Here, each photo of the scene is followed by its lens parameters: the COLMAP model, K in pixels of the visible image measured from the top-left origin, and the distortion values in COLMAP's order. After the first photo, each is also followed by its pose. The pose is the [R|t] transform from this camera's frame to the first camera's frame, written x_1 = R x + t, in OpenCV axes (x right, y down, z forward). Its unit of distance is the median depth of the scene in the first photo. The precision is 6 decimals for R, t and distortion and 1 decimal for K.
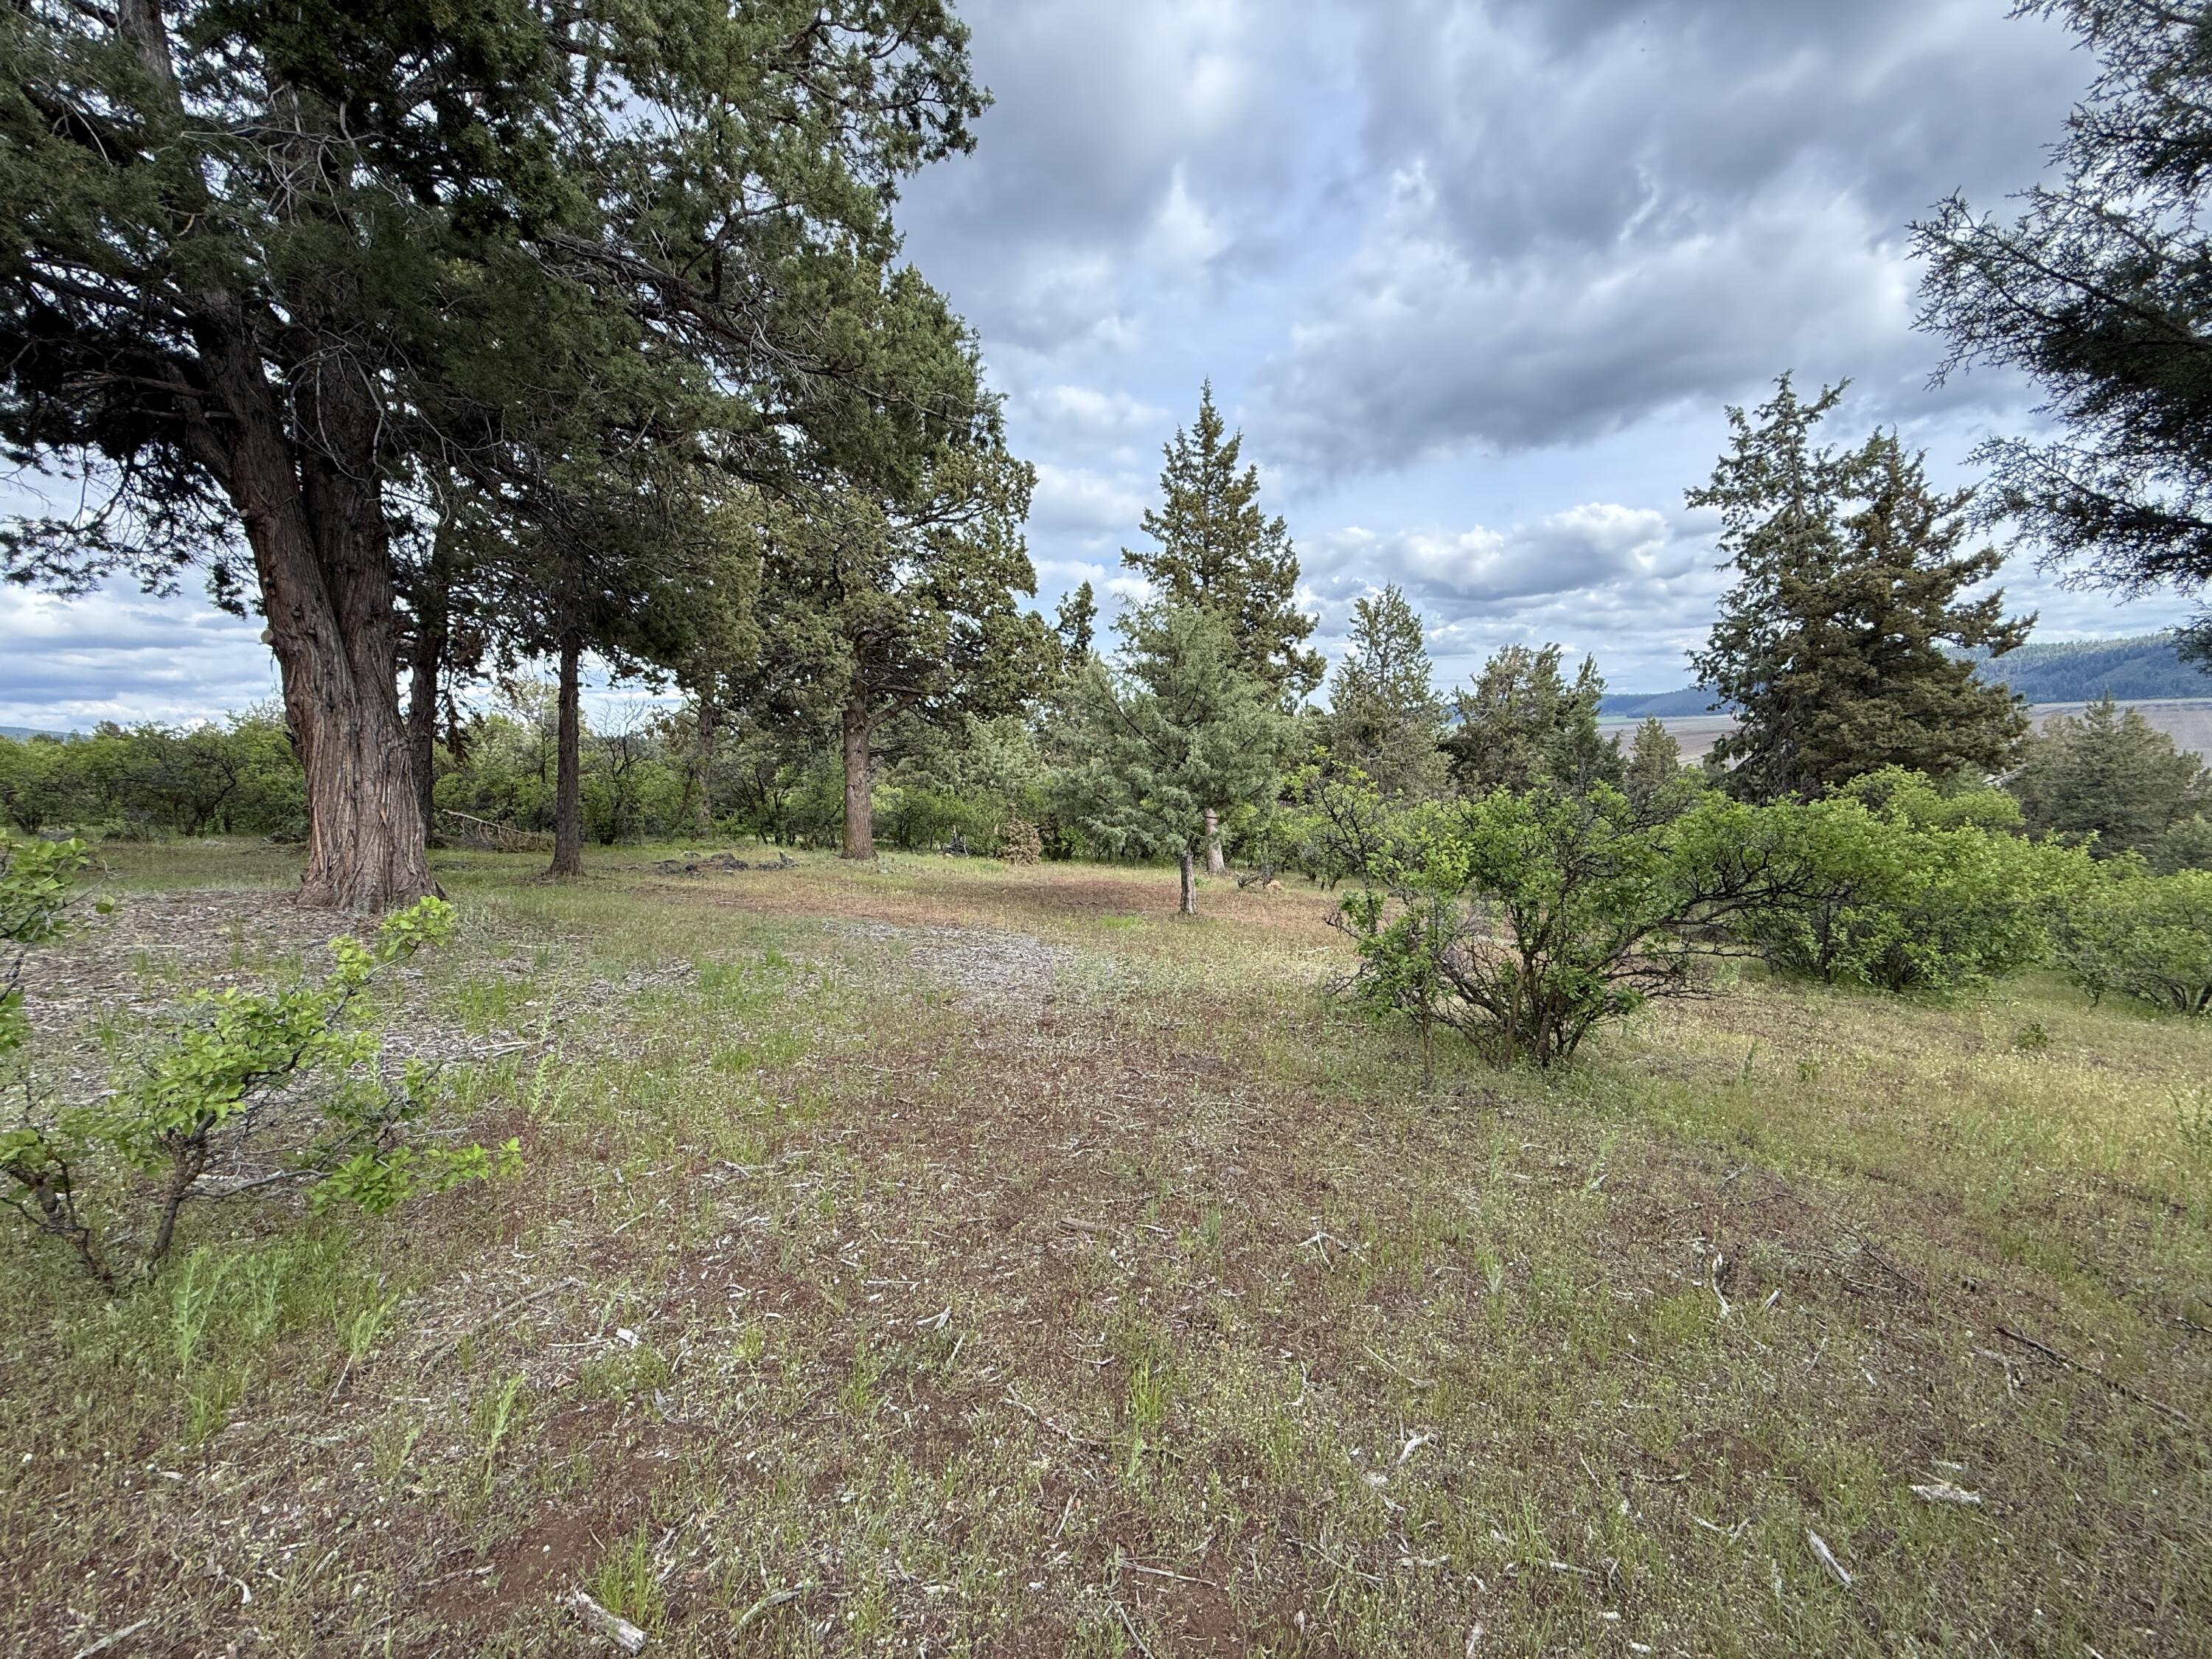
lens RADIAL K [[880.9, 0, 1110.5], [0, 880.9, 838.5], [0, 0, 1]] dist [0.001770, -0.000256]
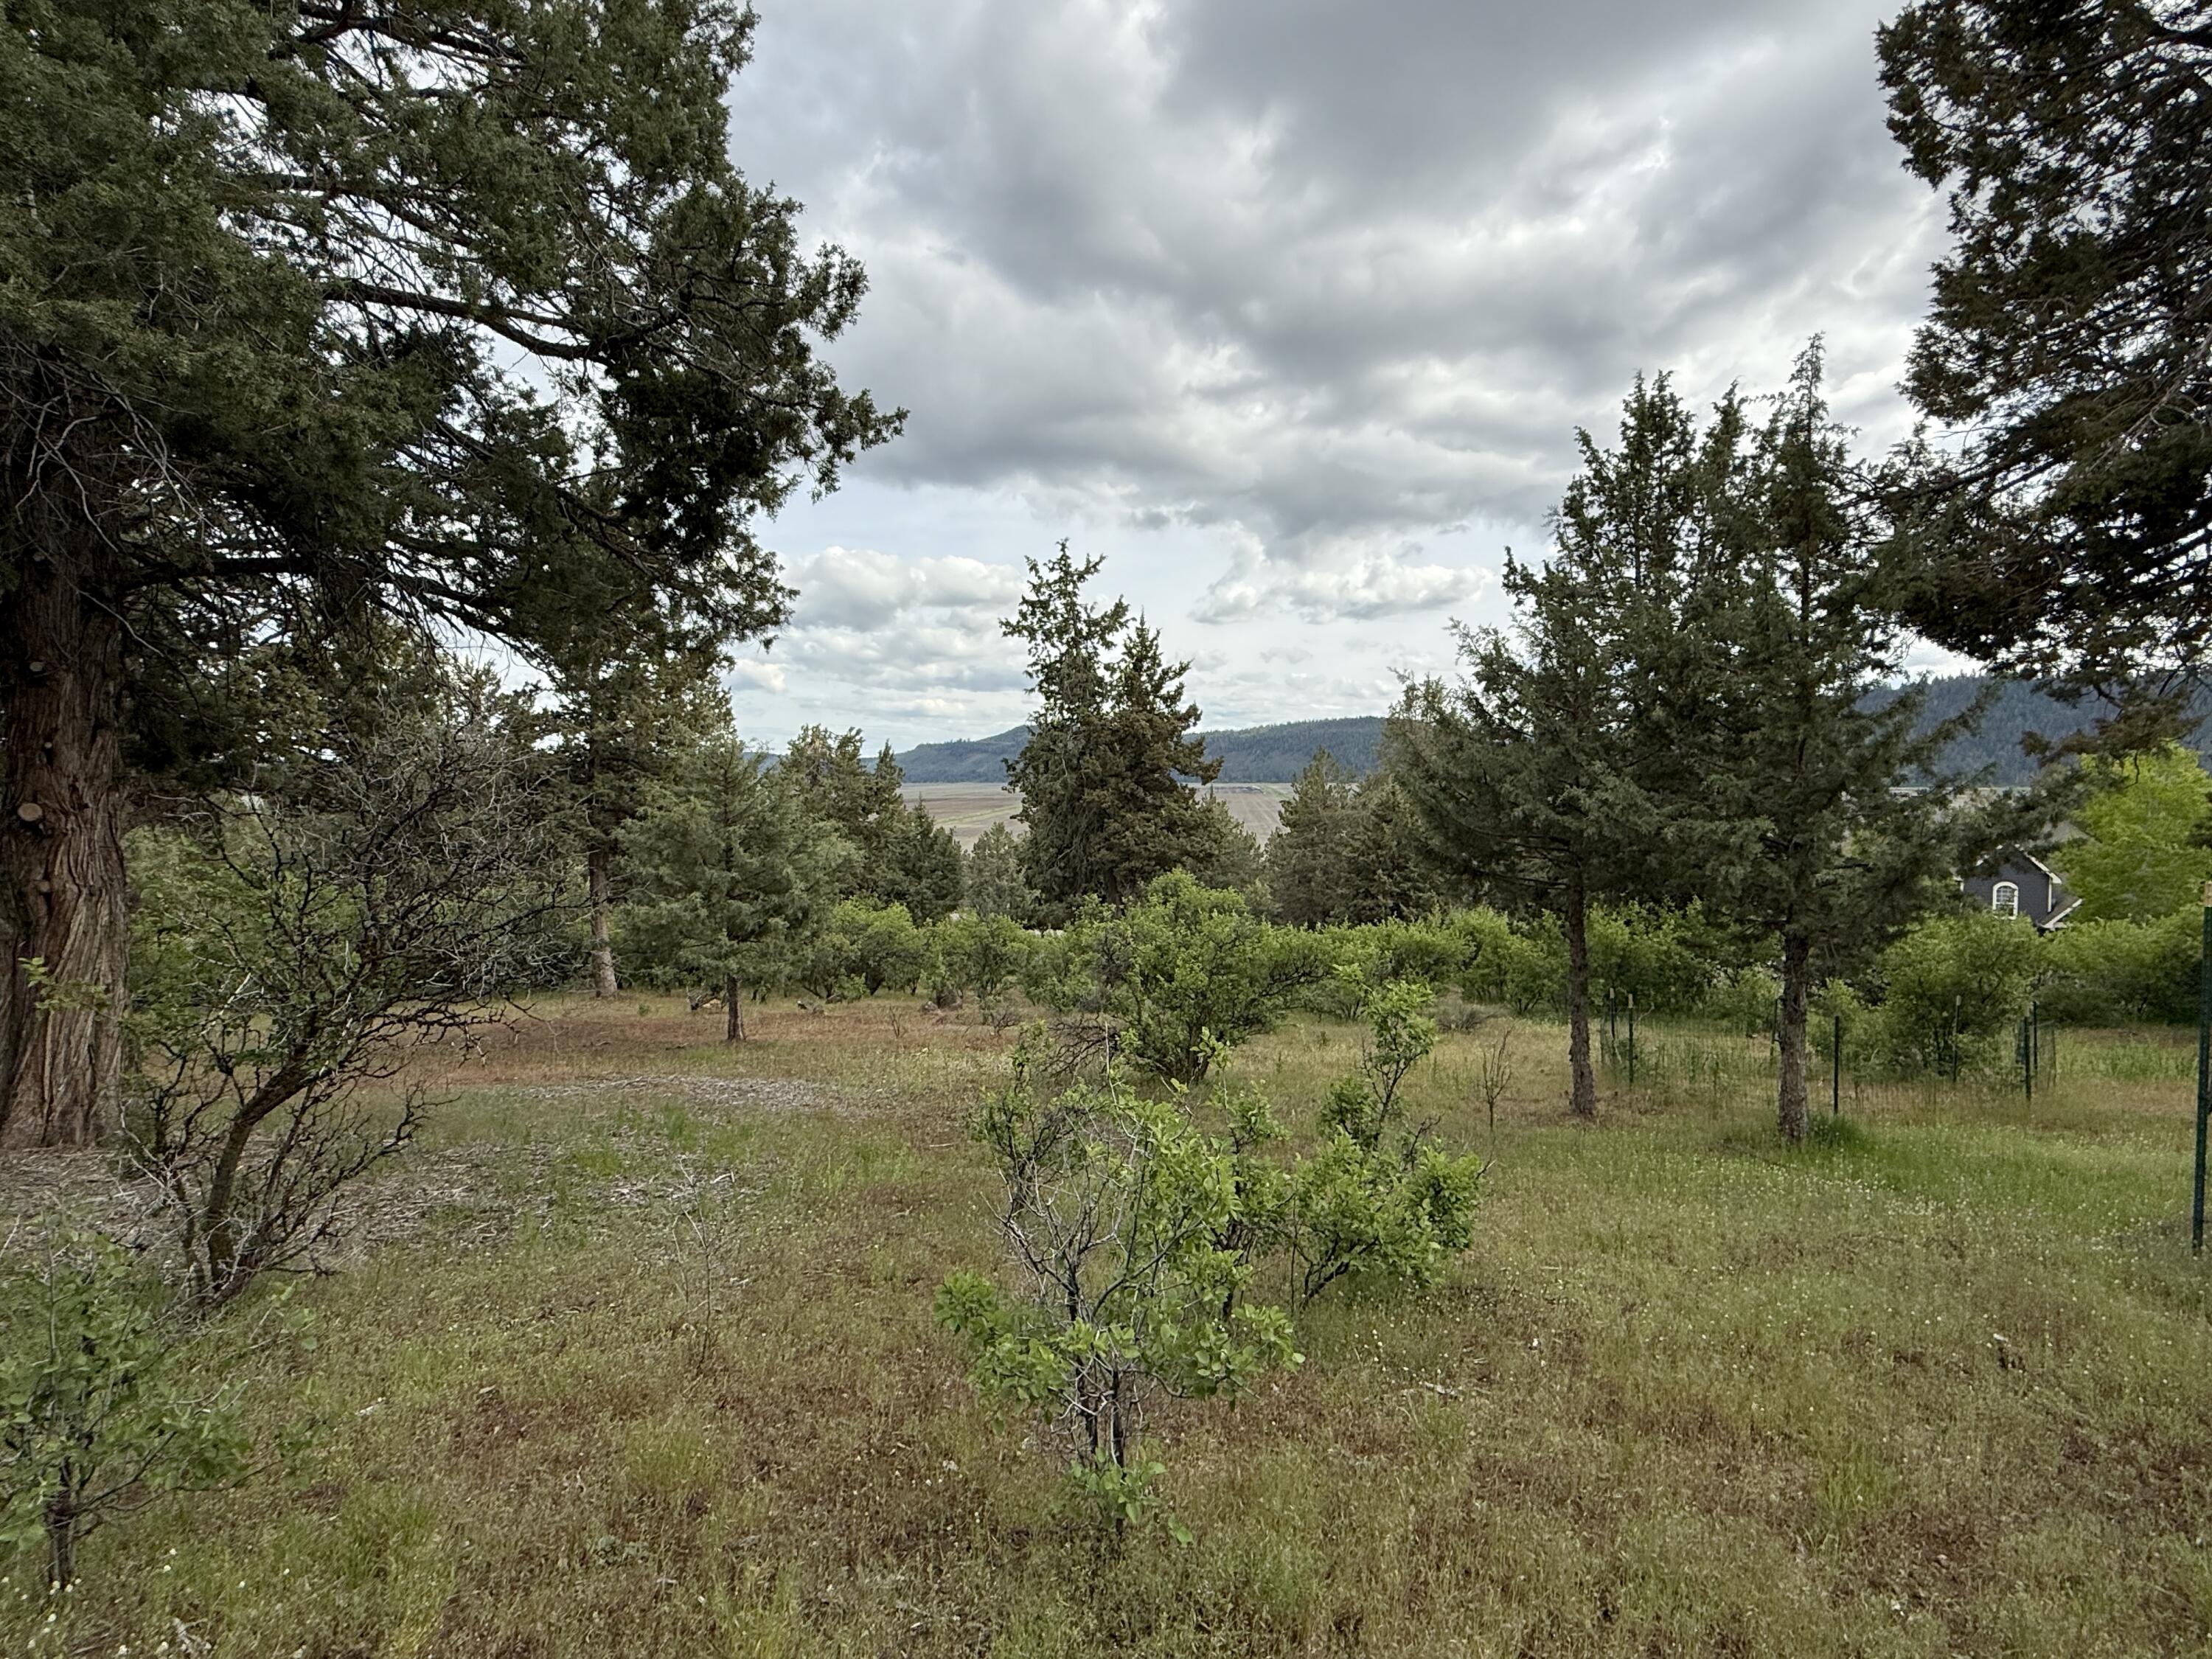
lens RADIAL K [[1095.1, 0, 1085.7], [0, 1095.1, 831.0], [0, 0, 1]] dist [-0.010852, 0.005996]
pose [[0.736605, 0.006407, 0.676293, -0.231956], [0.052191, 0.996435, -0.066285, -0.024316], [-0.674307, 0.084122, 0.733644, -0.096347]]
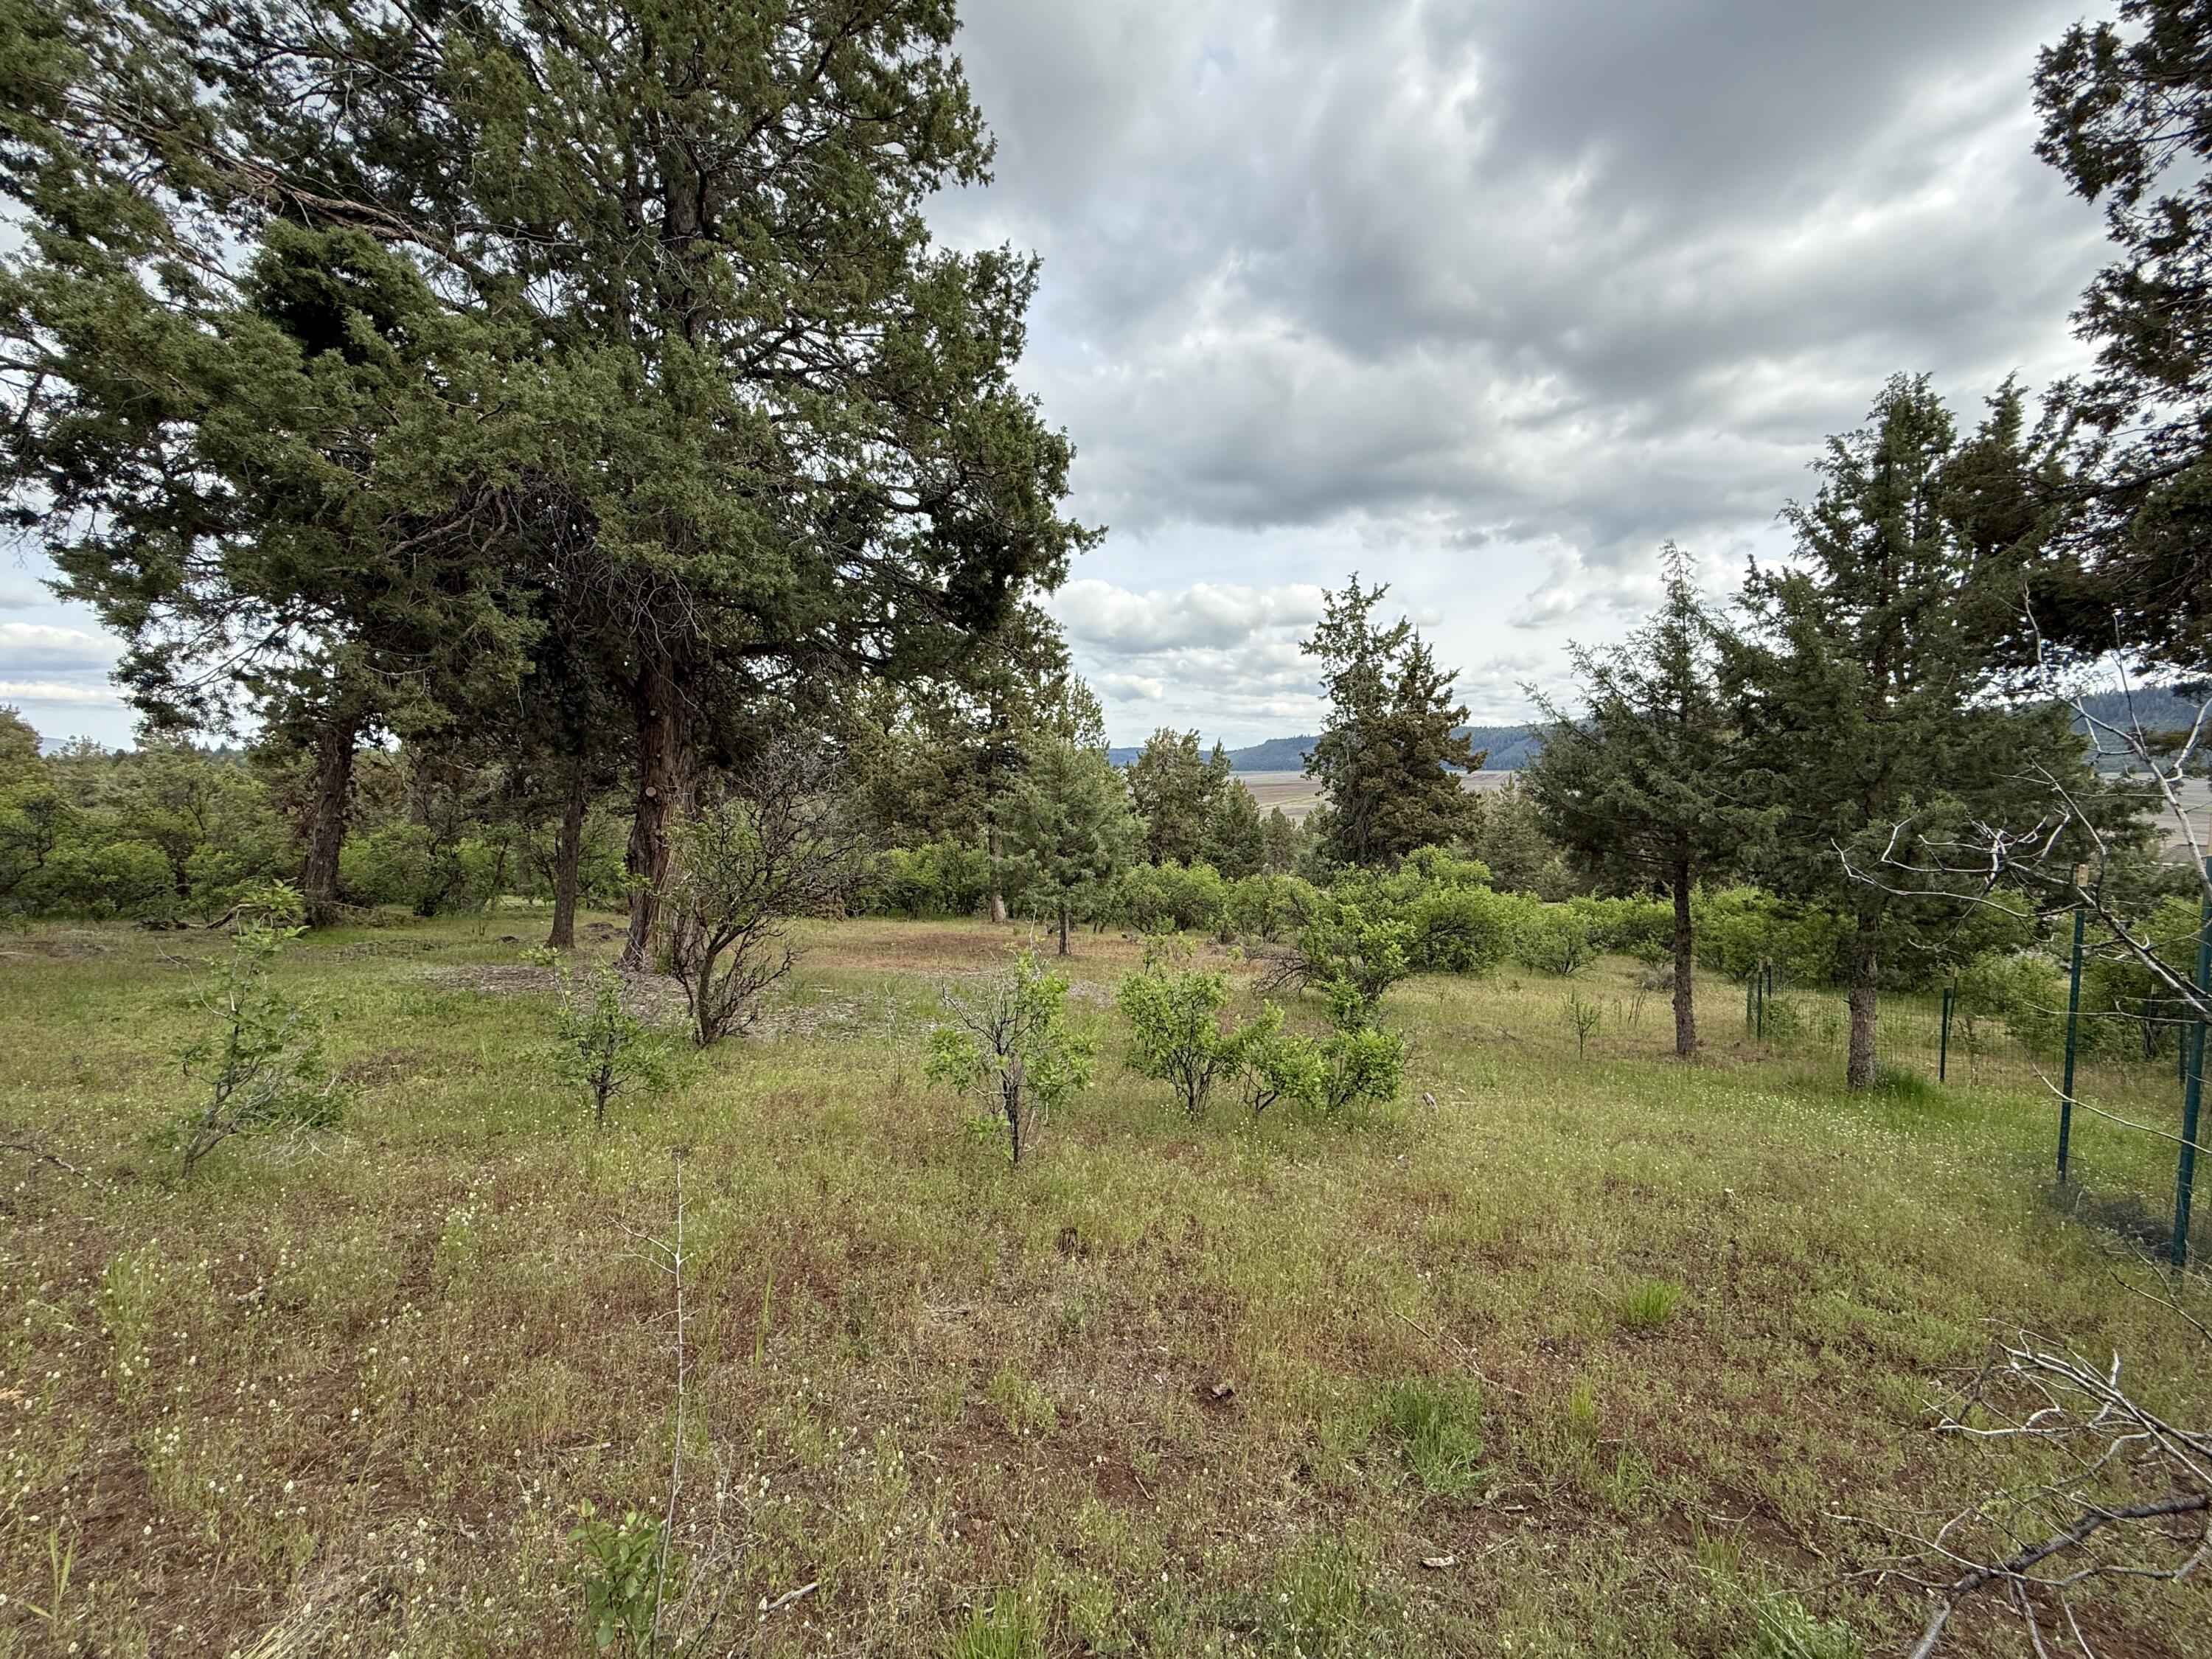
lens RADIAL K [[880.9, 0, 1102.7], [0, 880.9, 839.9], [0, 0, 1]] dist [0.001770, -0.000256]
pose [[0.917845, 0.004189, 0.396916, -0.212132], [0.014215, 0.998956, -0.043414, -0.018238], [-0.396683, 0.045490, 0.916828, -0.173272]]
